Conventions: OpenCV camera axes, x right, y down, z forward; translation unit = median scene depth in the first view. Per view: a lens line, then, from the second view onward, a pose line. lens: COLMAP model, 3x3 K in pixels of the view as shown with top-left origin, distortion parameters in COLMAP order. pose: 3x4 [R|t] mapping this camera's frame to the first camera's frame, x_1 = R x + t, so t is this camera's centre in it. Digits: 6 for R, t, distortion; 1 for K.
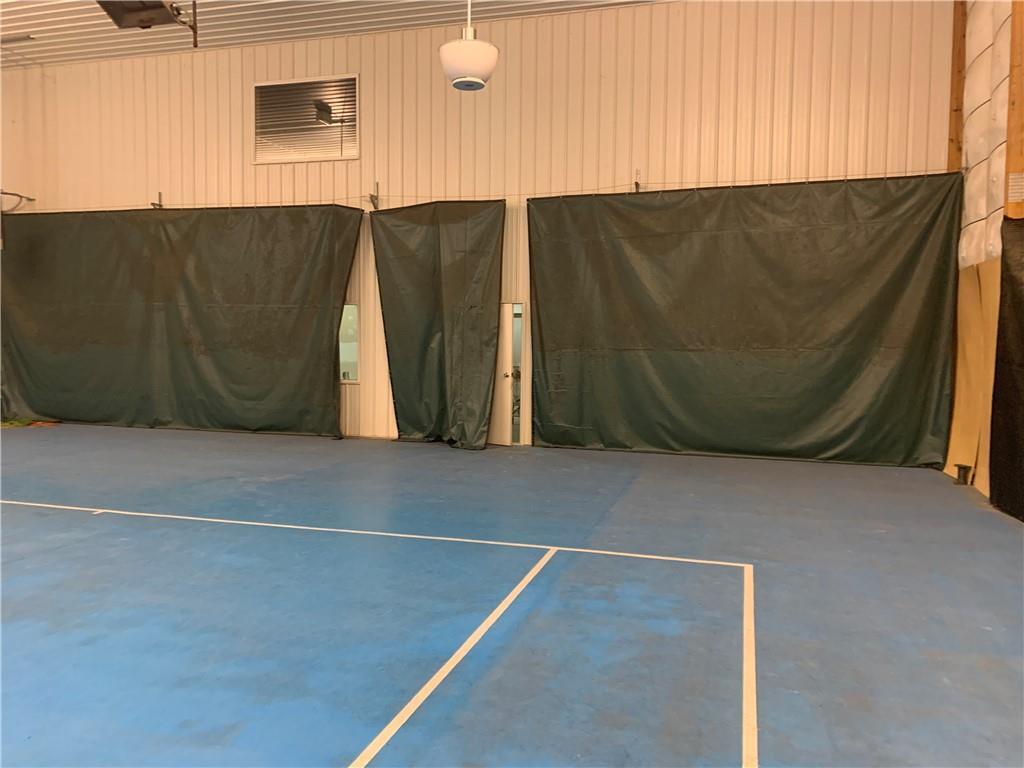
lens RADIAL K [[790.9, 0, 517.9], [0, 790.9, 383.6], [0, 0, 1]] dist [0.041761, -0.045927]
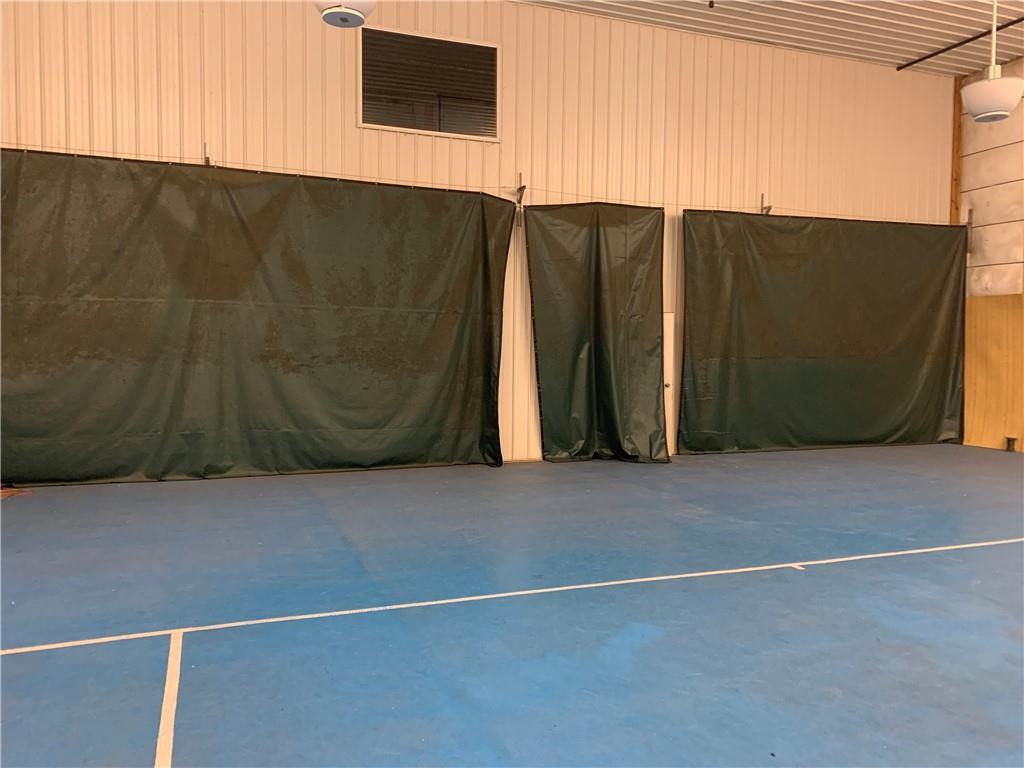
lens RADIAL K [[862.8, 0, 509.8], [0, 862.8, 383.0], [0, 0, 1]] dist [0.036903, -0.031625]
pose [[0.787749, -0.034533, 0.615028, -0.792410], [0.032812, 0.999362, 0.014085, -0.033449], [-0.615122, 0.009085, 0.788380, 0.253206]]
